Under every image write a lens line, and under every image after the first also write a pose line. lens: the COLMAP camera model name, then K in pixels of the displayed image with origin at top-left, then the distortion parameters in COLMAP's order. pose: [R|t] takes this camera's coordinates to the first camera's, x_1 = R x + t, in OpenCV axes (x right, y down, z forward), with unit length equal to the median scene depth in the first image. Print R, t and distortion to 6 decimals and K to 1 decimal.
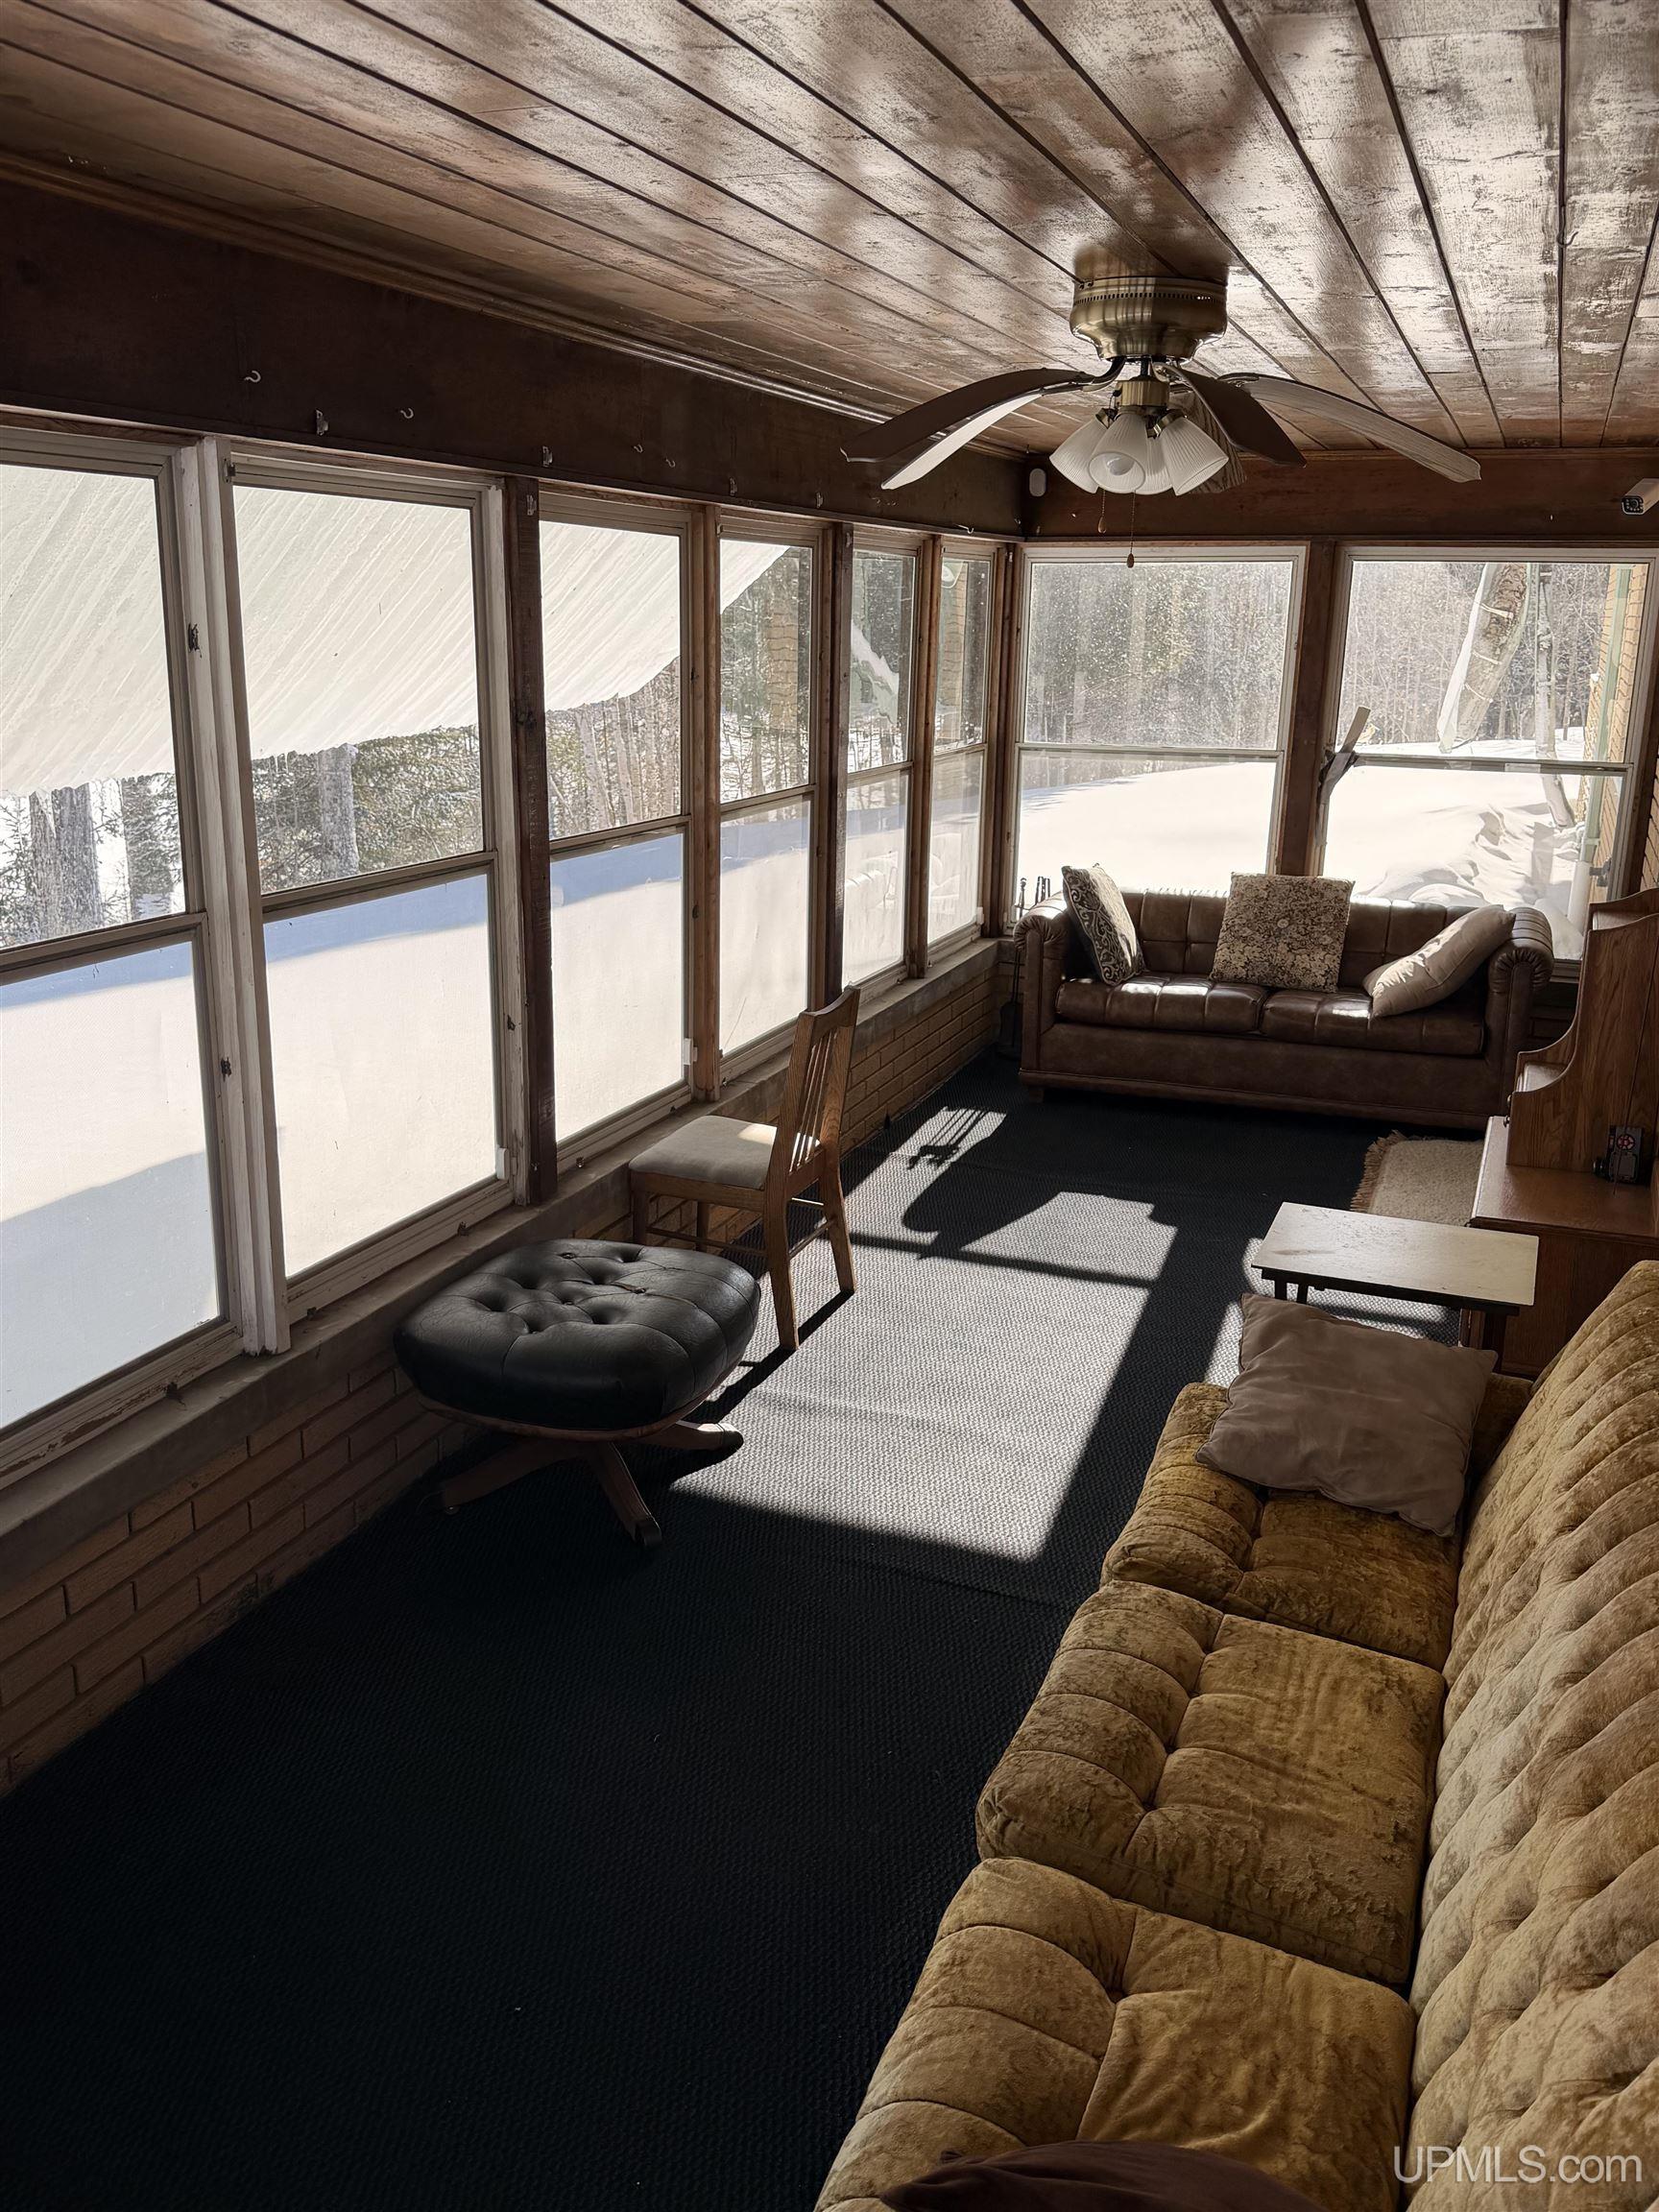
lens RADIAL K [[1901.3, 0, 829.5], [0, 1901.3, 1106.0], [0, 0, 1]] dist [0.247045, -0.334349]
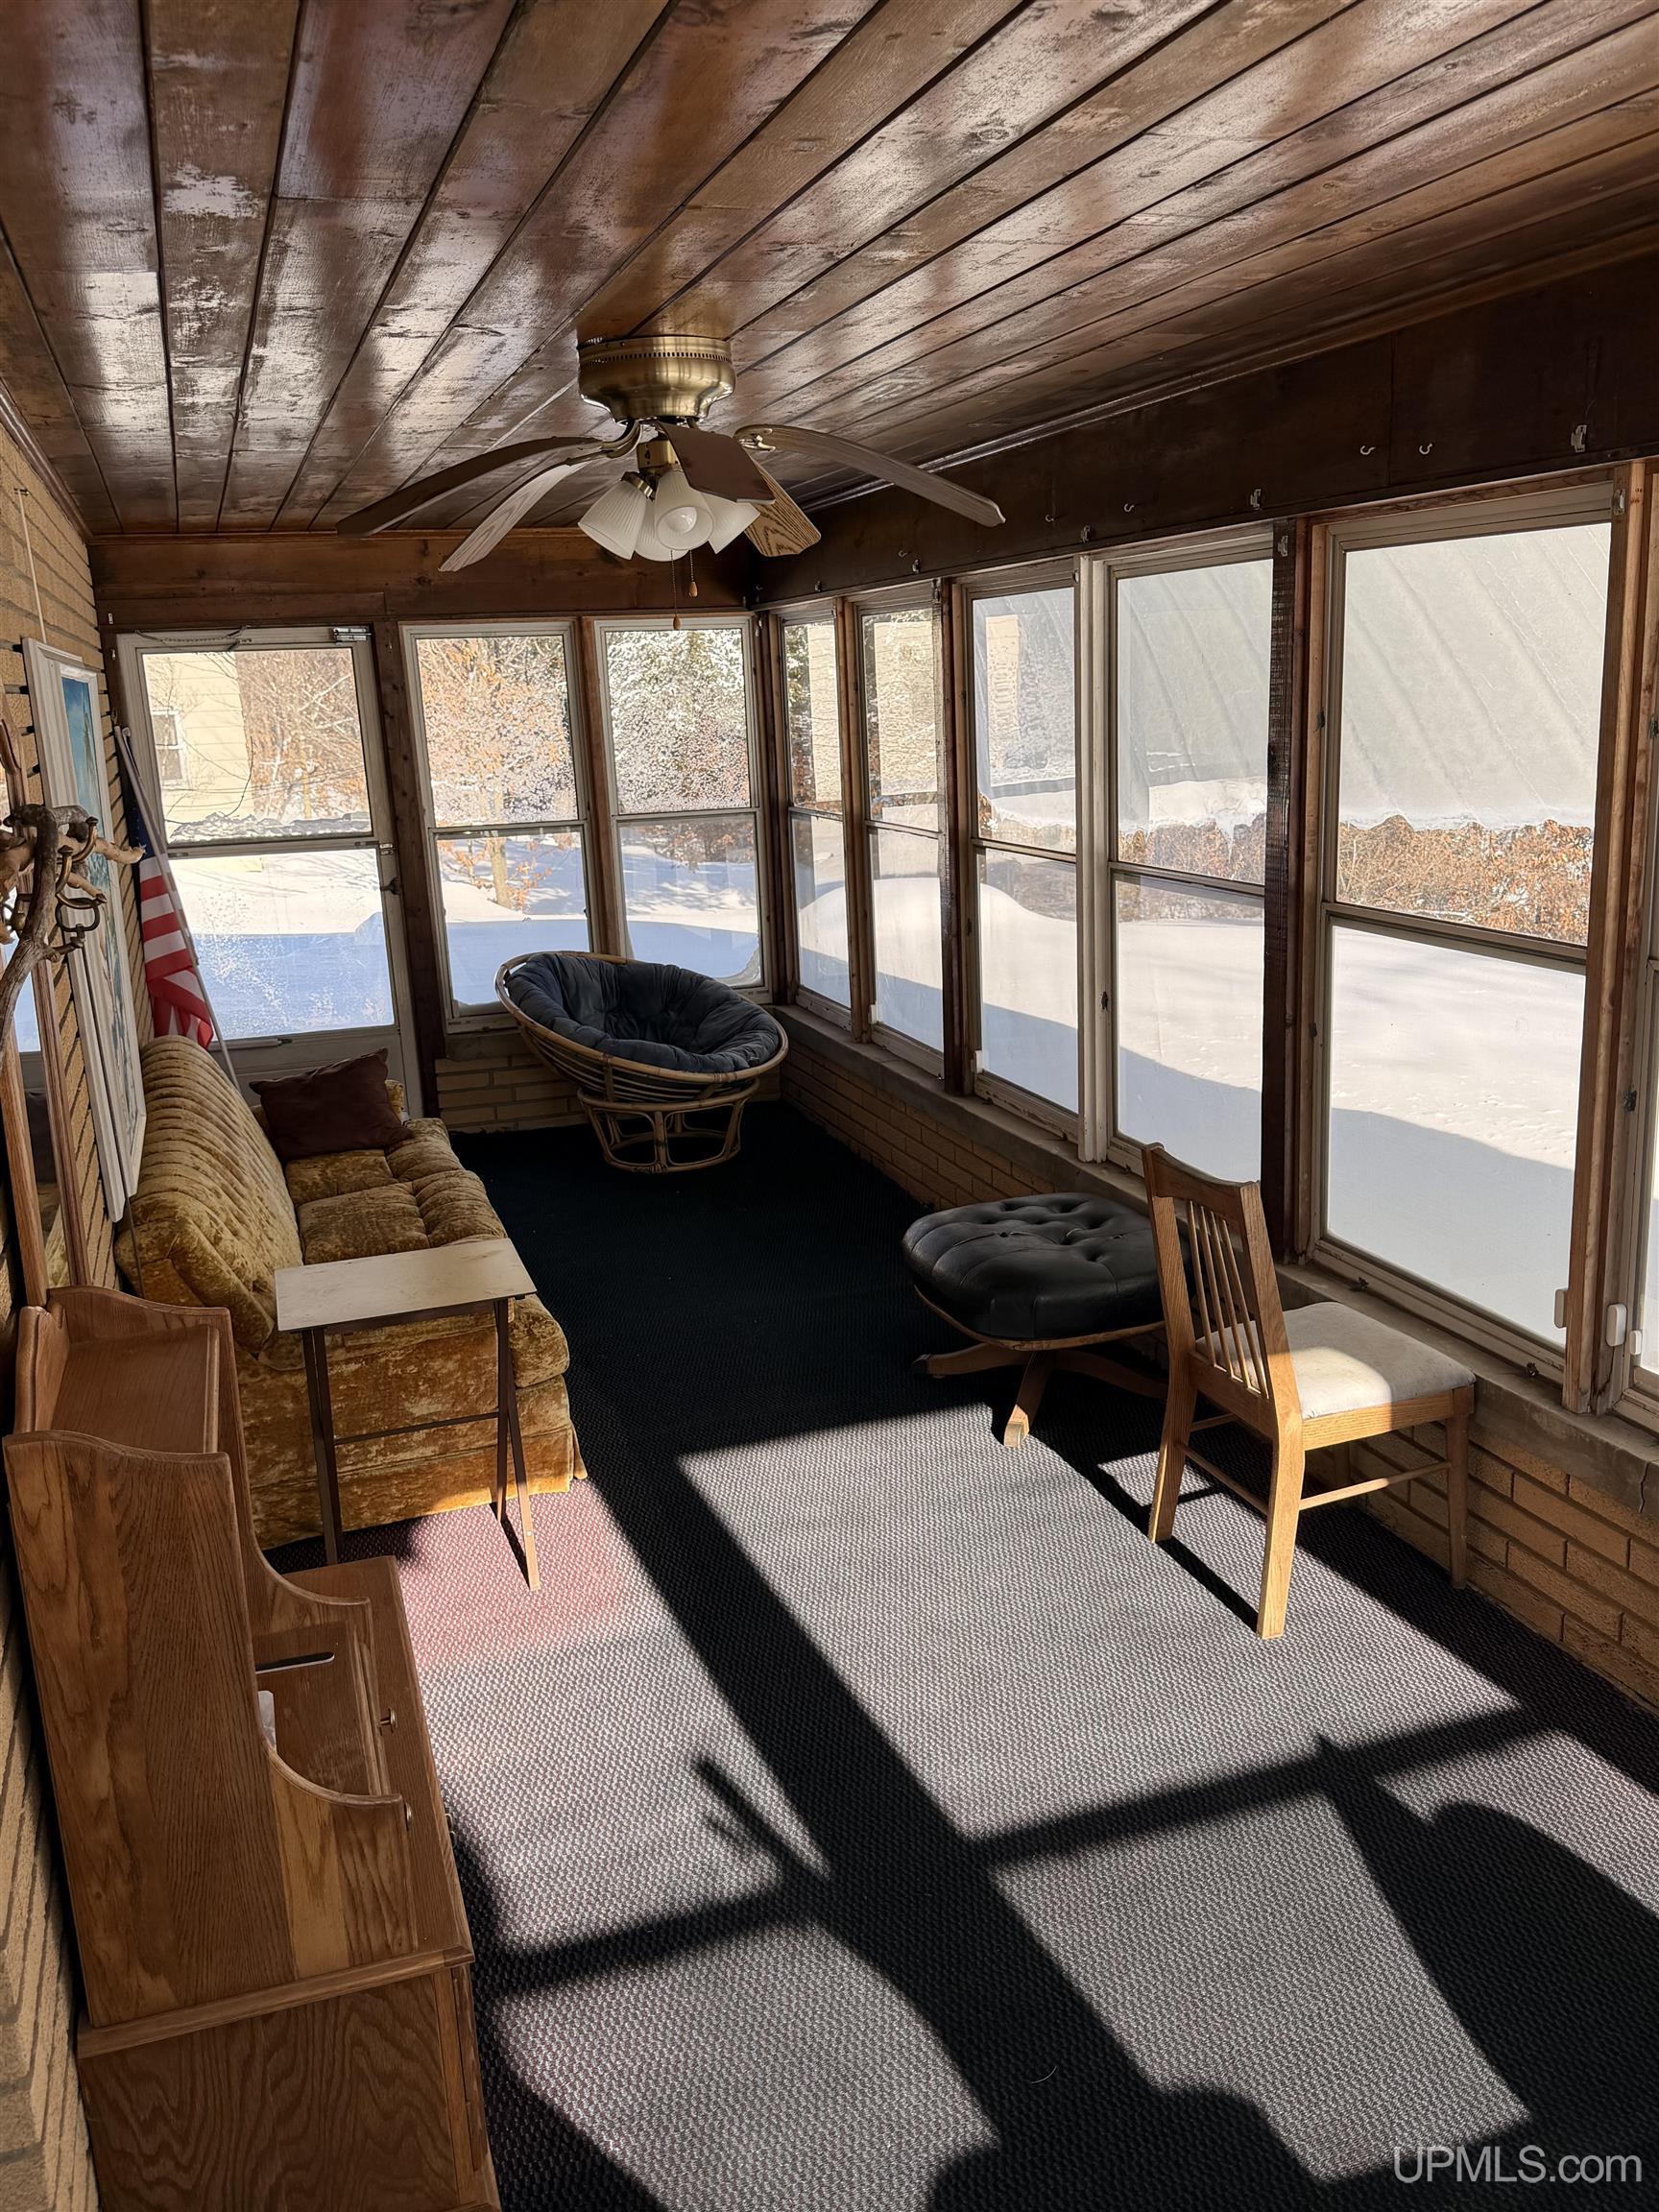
lens RADIAL K [[1767.9, 0, 829.5], [0, 1767.9, 1106.0], [0, 0, 1]] dist [-0.043663, -0.000099]
pose [[-0.776380, 0.166340, -0.607918, 0.577319], [-0.128436, 0.902549, 0.410986, -0.371971], [0.617039, 0.397160, -0.679358, 1.507511]]
